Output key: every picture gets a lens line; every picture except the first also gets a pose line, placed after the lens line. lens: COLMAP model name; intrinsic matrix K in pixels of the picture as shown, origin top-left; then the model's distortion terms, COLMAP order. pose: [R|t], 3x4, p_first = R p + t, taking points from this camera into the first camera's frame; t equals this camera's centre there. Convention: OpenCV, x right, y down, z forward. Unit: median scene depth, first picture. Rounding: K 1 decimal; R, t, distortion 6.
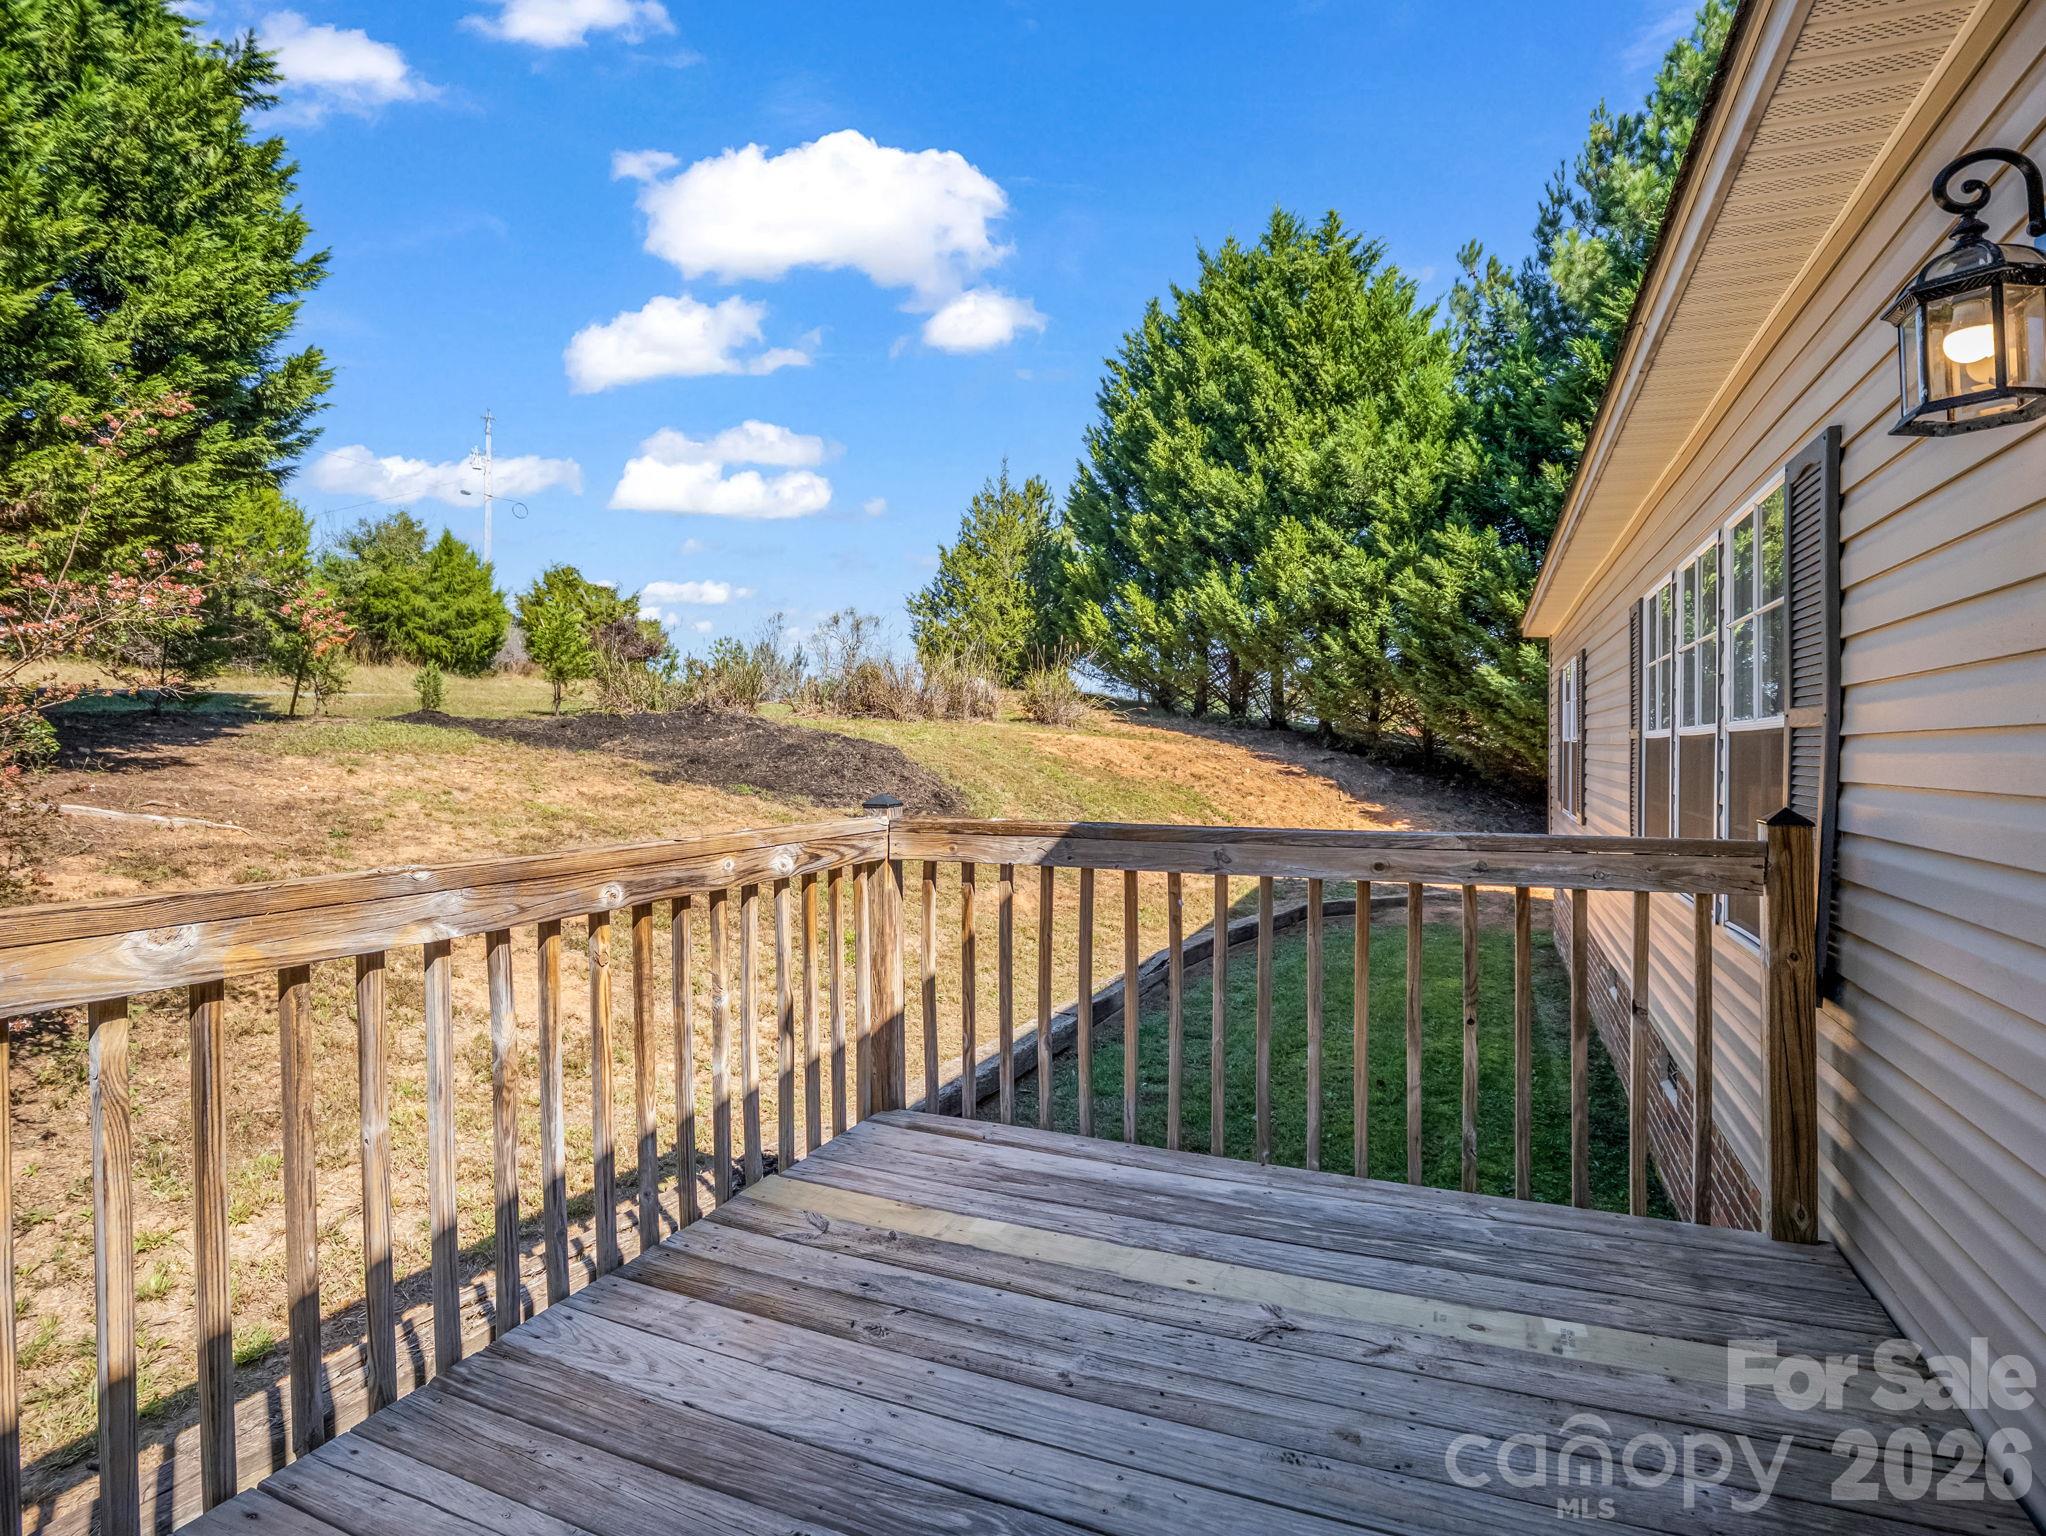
lens RADIAL K [[1021.8, 0, 974.0], [0, 1021.8, 753.0], [0, 0, 1]] dist [-0.021454, 0.002063]
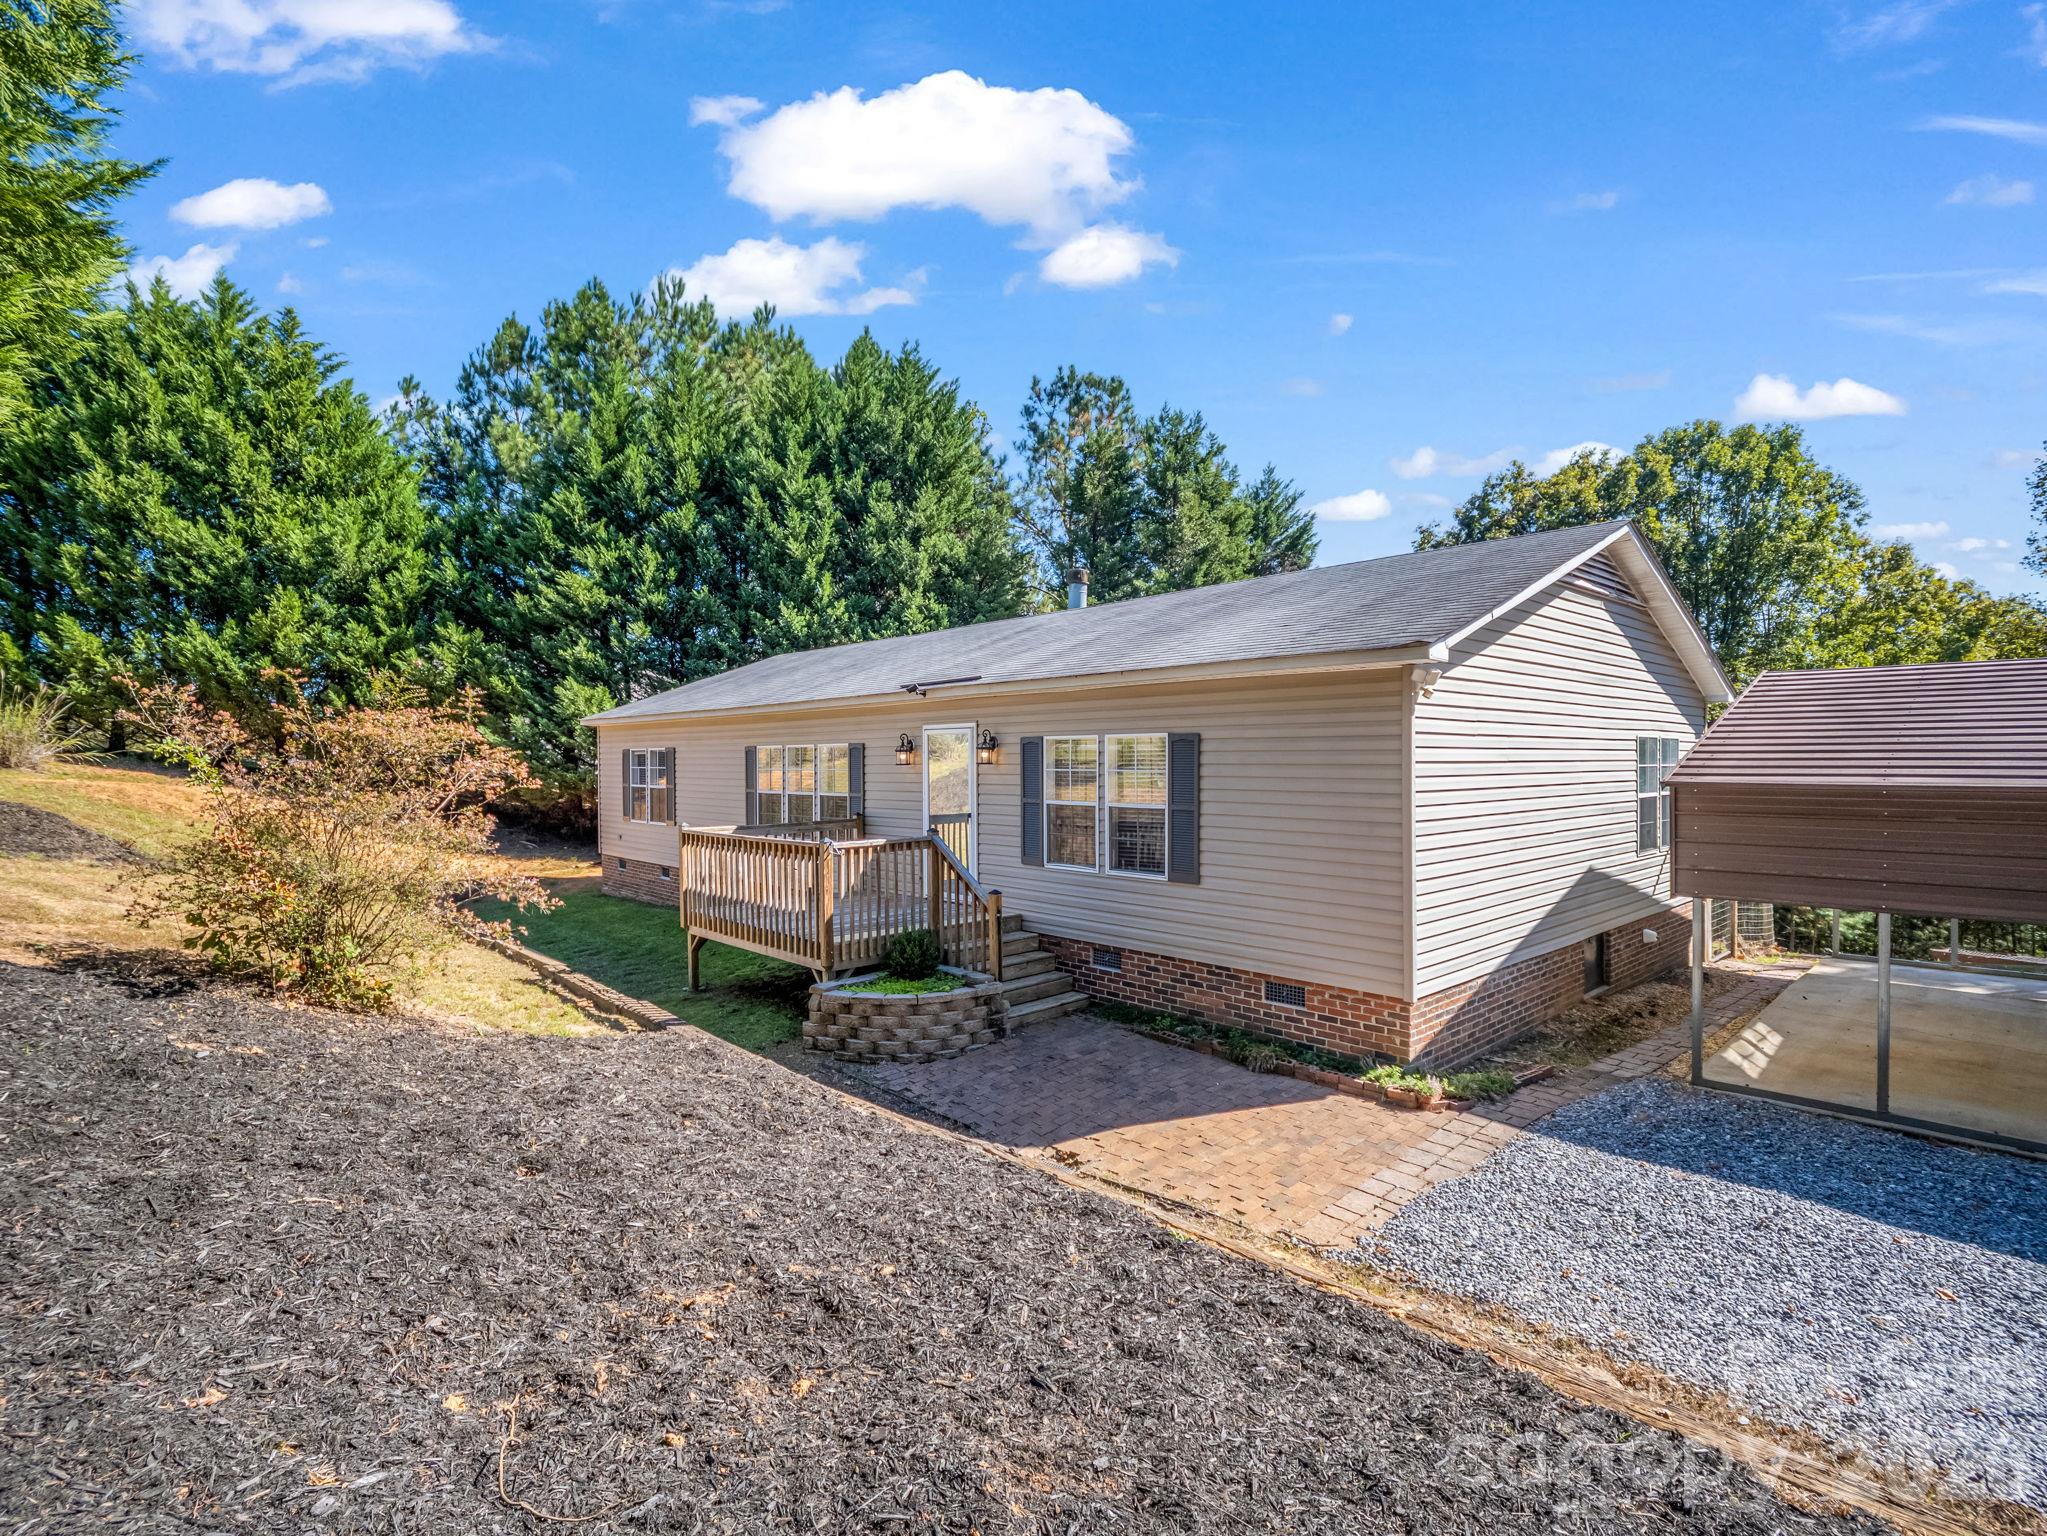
lens RADIAL K [[1022.3, 0, 1027.8], [0, 1022.3, 802.5], [0, 0, 1]] dist [-0.021454, 0.002063]
pose [[0.400250, -0.044182, 0.915340, -0.394220], [0.012735, 0.999009, 0.042652, -0.023474], [-0.916318, -0.005414, 0.400416, -0.220876]]
